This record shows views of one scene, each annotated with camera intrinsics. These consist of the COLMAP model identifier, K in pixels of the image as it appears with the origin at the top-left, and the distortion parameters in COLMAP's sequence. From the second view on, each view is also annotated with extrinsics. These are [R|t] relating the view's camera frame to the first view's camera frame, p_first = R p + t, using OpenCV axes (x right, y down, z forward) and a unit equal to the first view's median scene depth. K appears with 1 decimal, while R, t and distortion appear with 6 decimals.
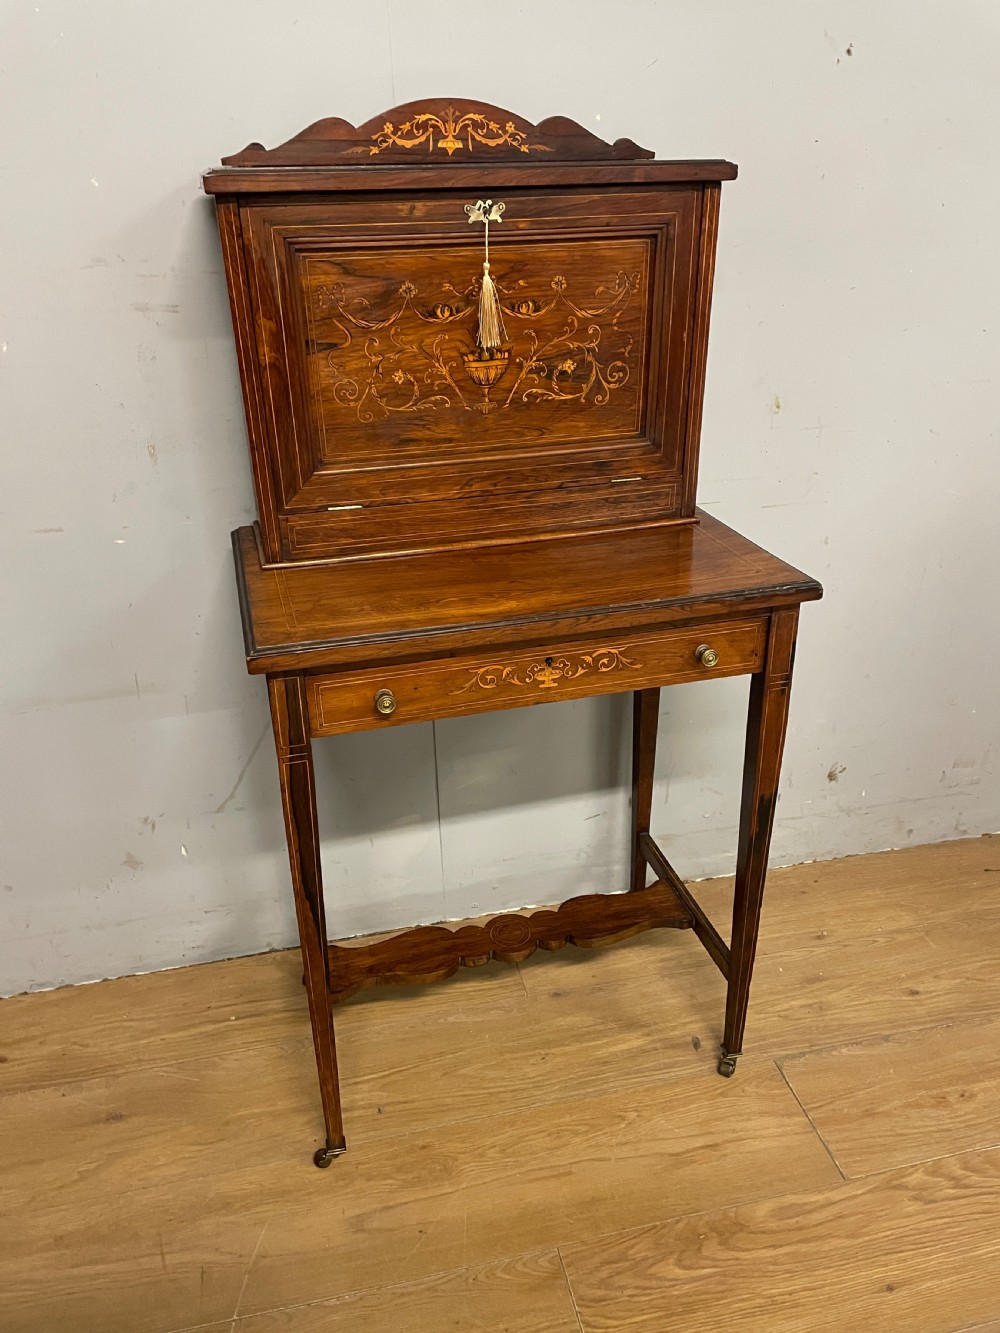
lens RADIAL K [[1008.1, 0, 498.1], [0, 1008.1, 655.6], [0, 0, 1]] dist [0.090986, -0.116979]
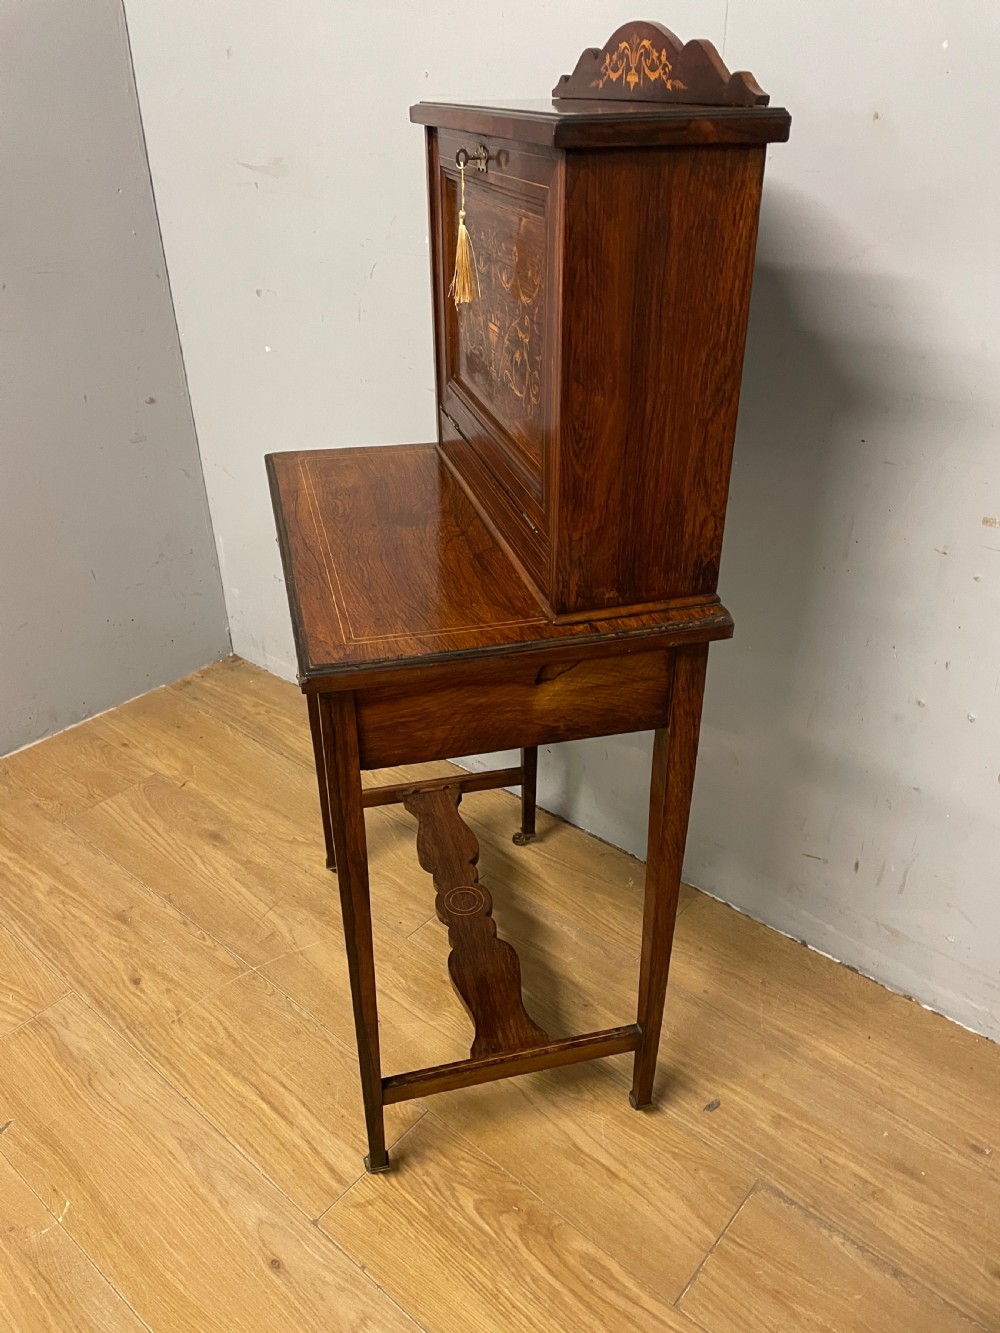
lens RADIAL K [[1008.1, 0, 489.6], [0, 1008.1, 653.9], [0, 0, 1]] dist [0.090986, -0.116979]
pose [[0.592063, 0.404143, -0.697230, 0.678461], [-0.349577, 0.908326, 0.229654, -0.152272], [0.726125, 0.107766, 0.679065, 0.245876]]
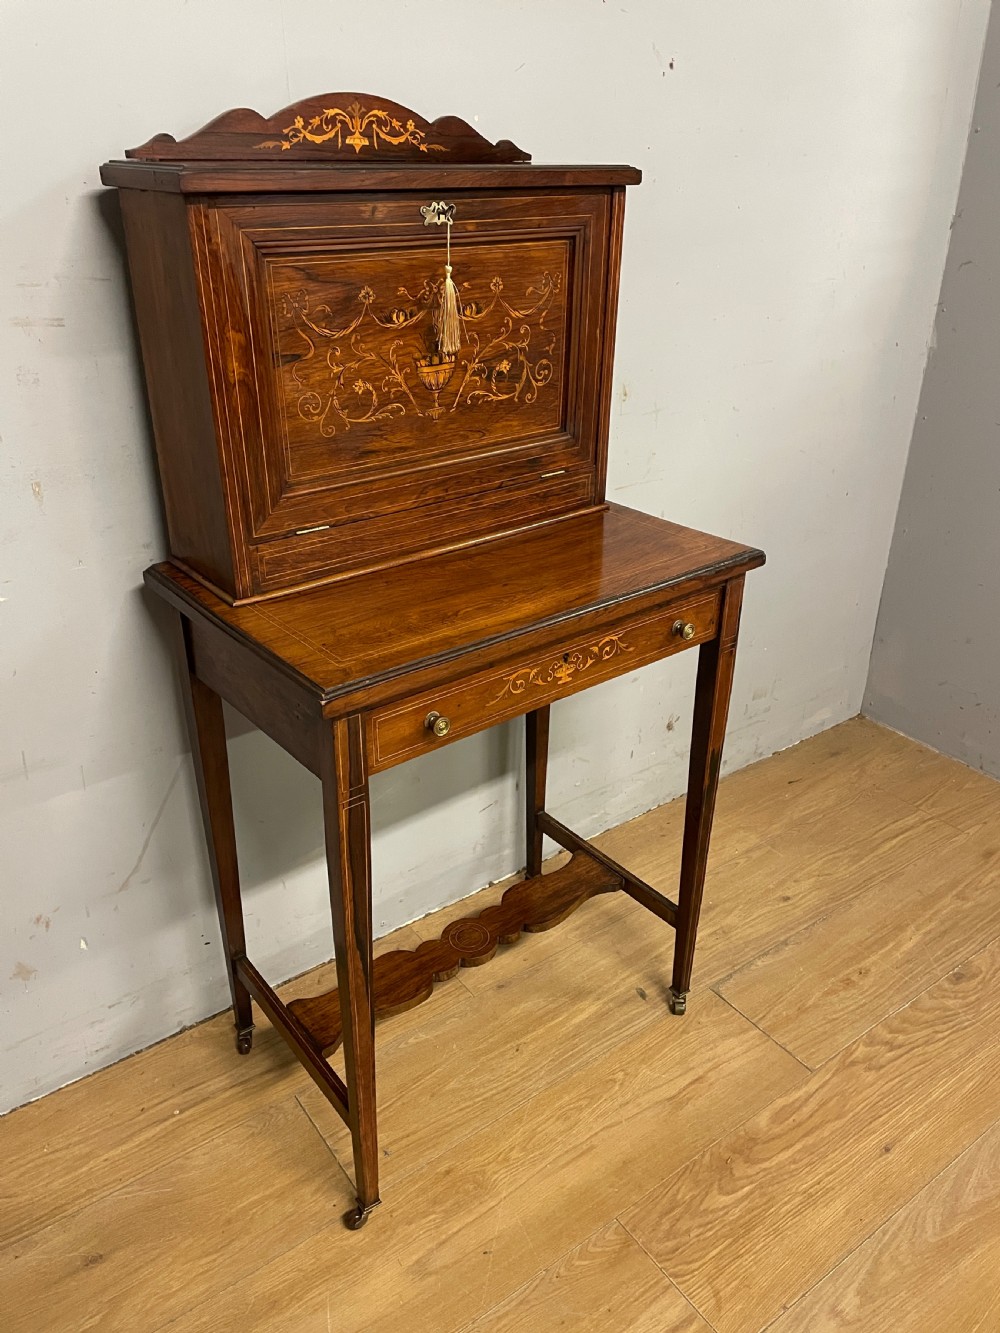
lens RADIAL K [[1008.1, 0, 494.7], [0, 1008.1, 653.8], [0, 0, 1]] dist [0.090986, -0.116979]
pose [[0.918150, -0.153268, 0.365389, -0.349120], [0.150541, 0.987943, 0.036126, -0.040957], [-0.366520, 0.021837, 0.930154, 0.072123]]
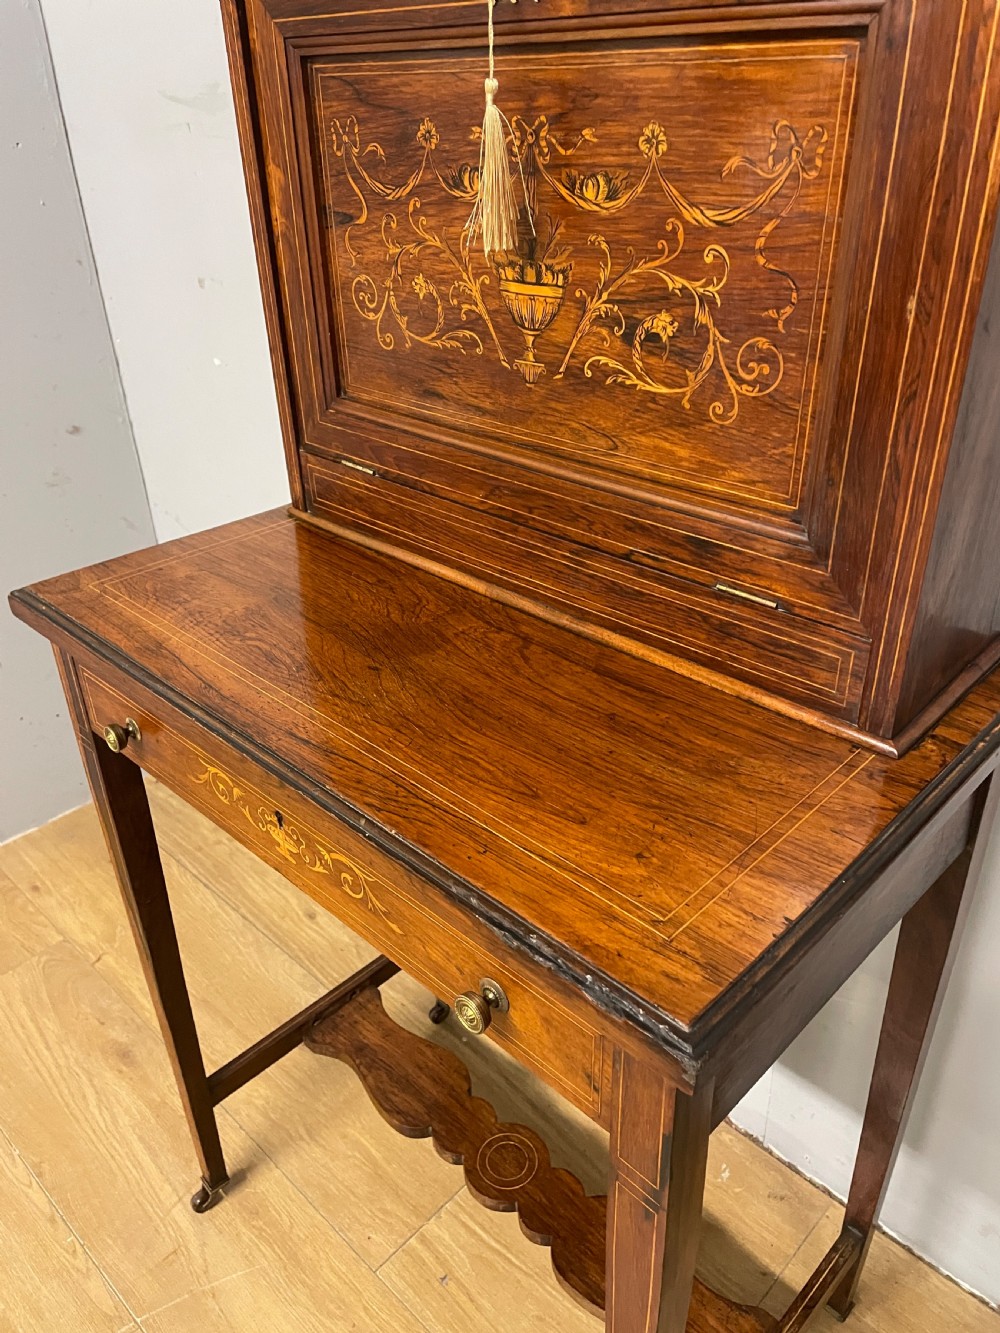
lens RADIAL K [[1008.1, 0, 502.5], [0, 1008.1, 652.1], [0, 0, 1]] dist [0.090986, -0.116979]
pose [[0.509164, 0.426777, -0.747404, 0.451272], [-0.359835, 0.894417, 0.265588, -0.246151], [0.781838, 0.133714, 0.608975, 0.665206]]
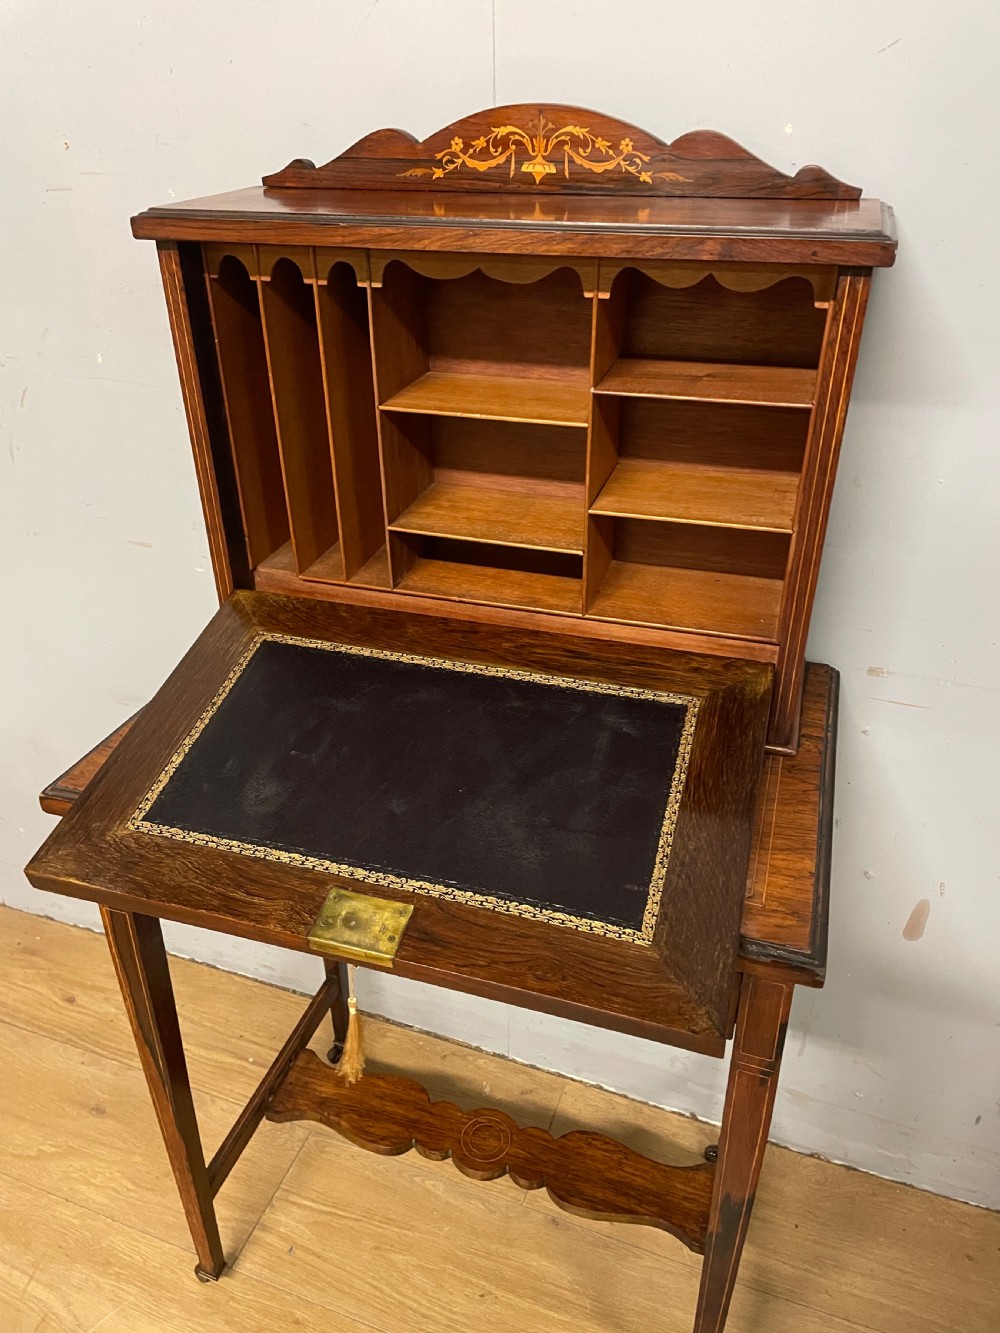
lens RADIAL K [[1008.1, 0, 489.9], [0, 1008.1, 658.1], [0, 0, 1]] dist [0.090986, -0.116979]
pose [[0.832769, 0.283867, -0.475305, 0.360640], [-0.244687, 0.958857, 0.143950, -0.262628], [0.496612, -0.003576, 0.867965, 0.355667]]
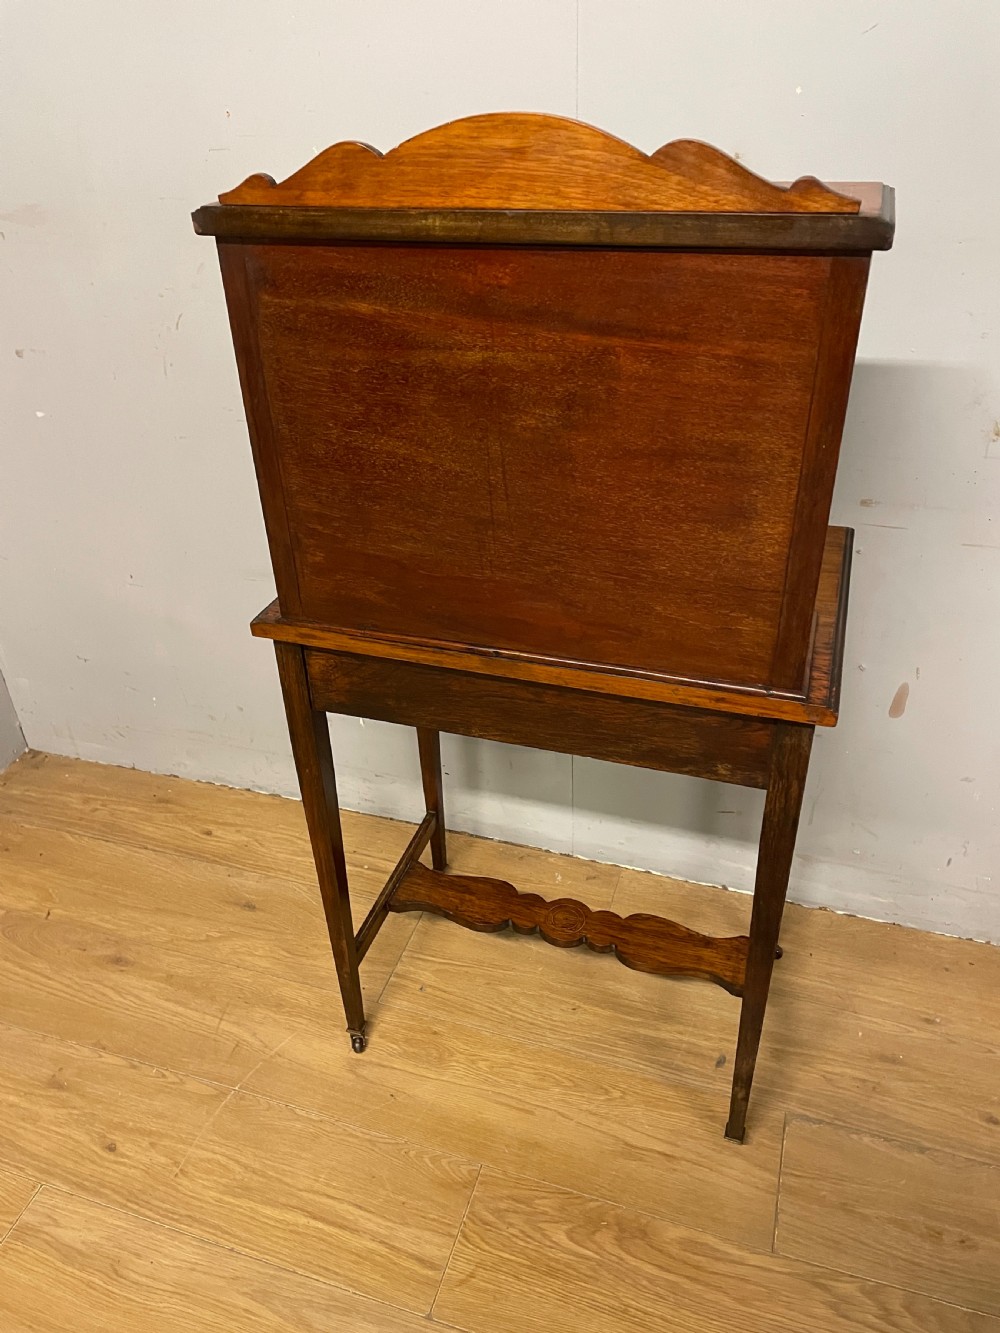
lens RADIAL K [[1008.1, 0, 491.3], [0, 1008.1, 656.8], [0, 0, 1]] dist [0.090986, -0.116979]
pose [[0.856024, 0.269631, -0.441047, 0.415675], [-0.209749, 0.960972, 0.180385, -0.162308], [0.472471, -0.061904, 0.879170, 0.056376]]
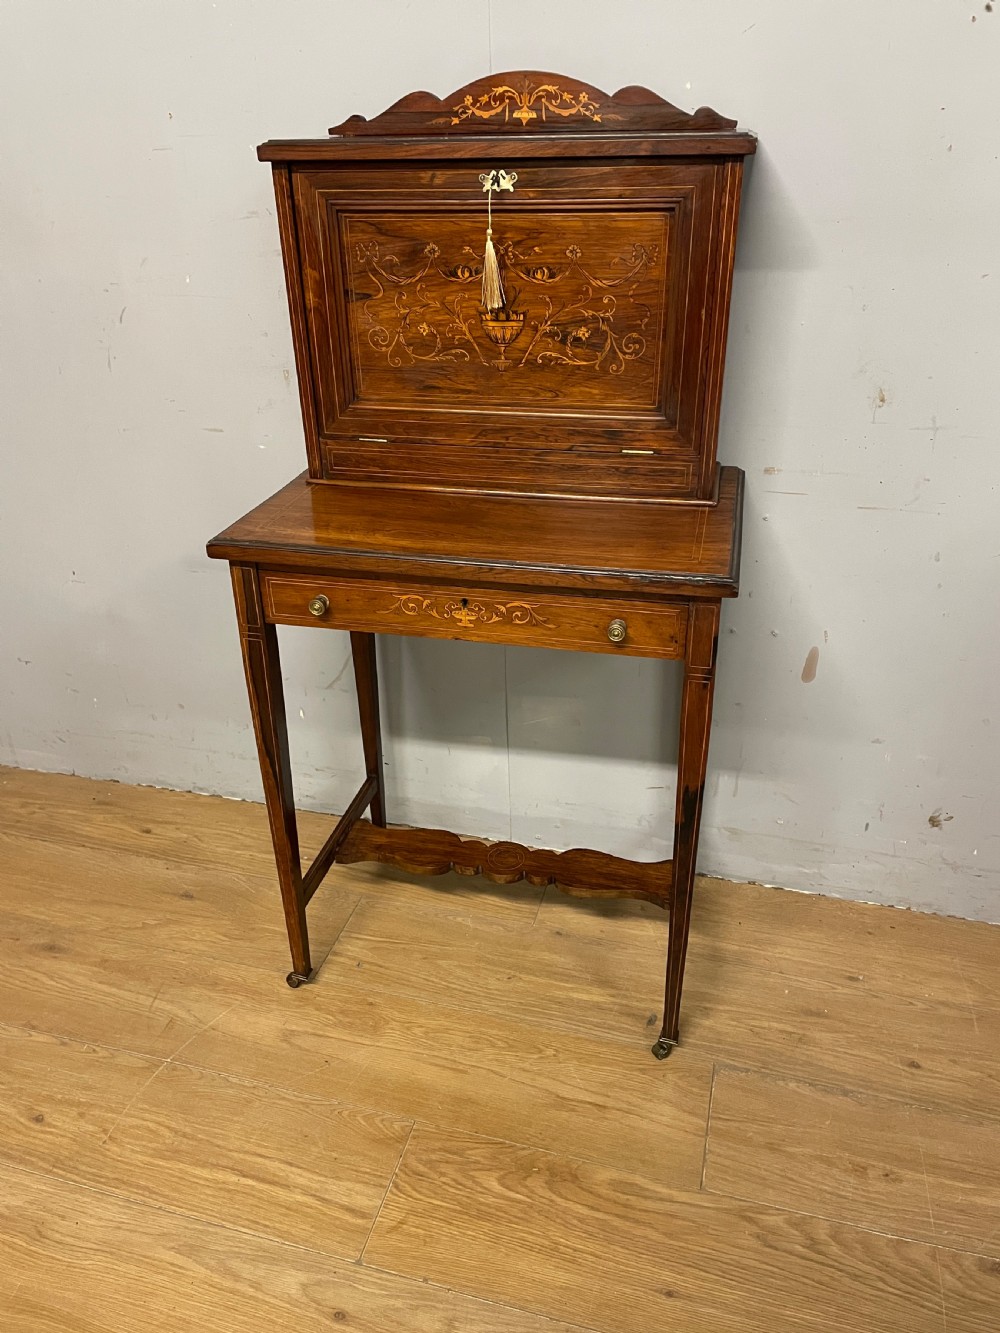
lens RADIAL K [[1008.1, 0, 495.5], [0, 1008.1, 658.3], [0, 0, 1]] dist [0.090986, -0.116979]
pose [[0.877607, 0.224542, -0.423541, 0.502488], [-0.204659, 0.974449, 0.092539, -0.039008], [0.433498, 0.005468, 0.901138, 0.026065]]
